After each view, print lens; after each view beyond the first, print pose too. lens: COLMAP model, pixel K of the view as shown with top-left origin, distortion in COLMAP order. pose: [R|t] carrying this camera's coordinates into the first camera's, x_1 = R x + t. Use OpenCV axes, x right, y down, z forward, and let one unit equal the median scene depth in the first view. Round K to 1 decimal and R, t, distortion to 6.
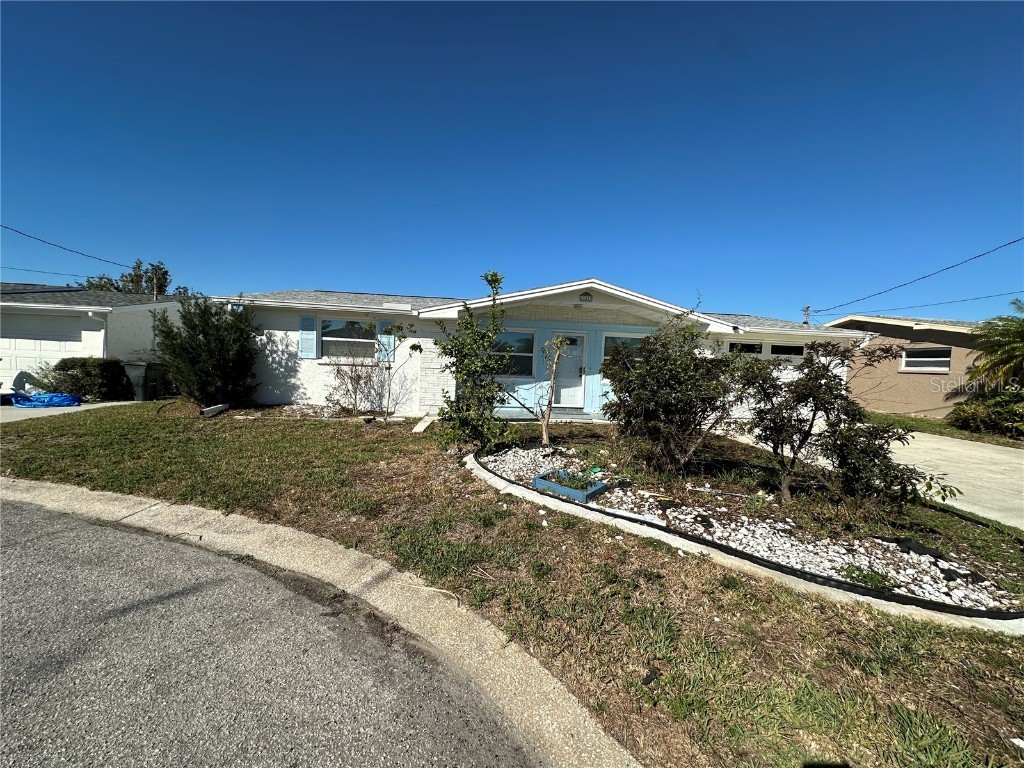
lens RADIAL K [[409.9, 0, 504.7], [0, 409.9, 390.4], [0, 0, 1]] dist [-0.003878, 0.001264]
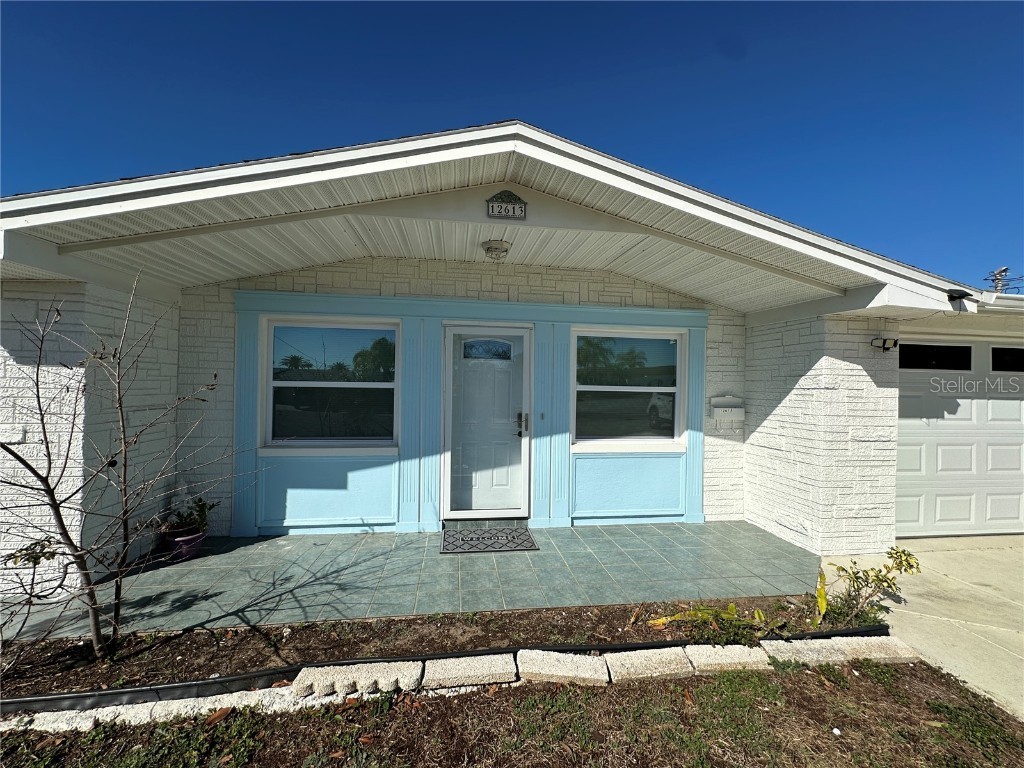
lens RADIAL K [[409.9, 0, 504.2], [0, 409.9, 385.5], [0, 0, 1]] dist [-0.003878, 0.001264]
pose [[0.999344, -0.023921, 0.027190, 0.187625], [0.025364, 0.998217, -0.054037, -0.072940], [-0.025849, 0.054691, 0.998169, 0.705383]]
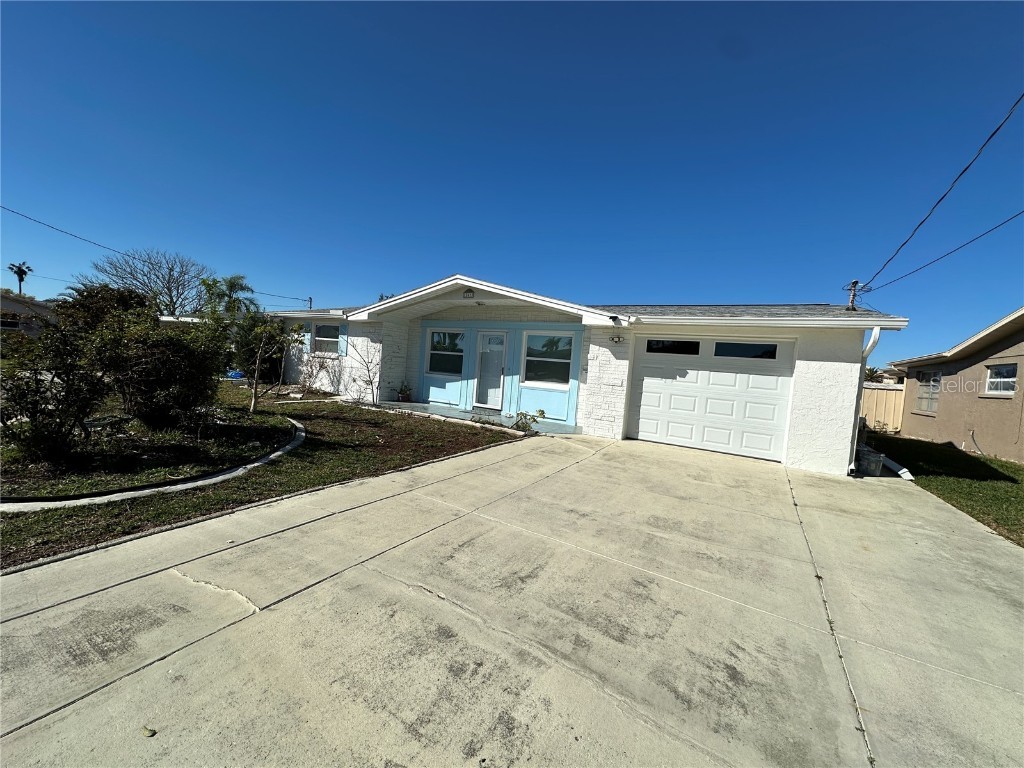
lens RADIAL K [[409.9, 0, 511.4], [0, 409.9, 376.3], [0, 0, 1]] dist [-0.003878, 0.001264]
pose [[0.802434, 0.041478, -0.595298, 0.904633], [-0.082578, 0.995702, -0.041935, 0.004316], [0.591000, 0.082809, 0.802410, 0.286739]]
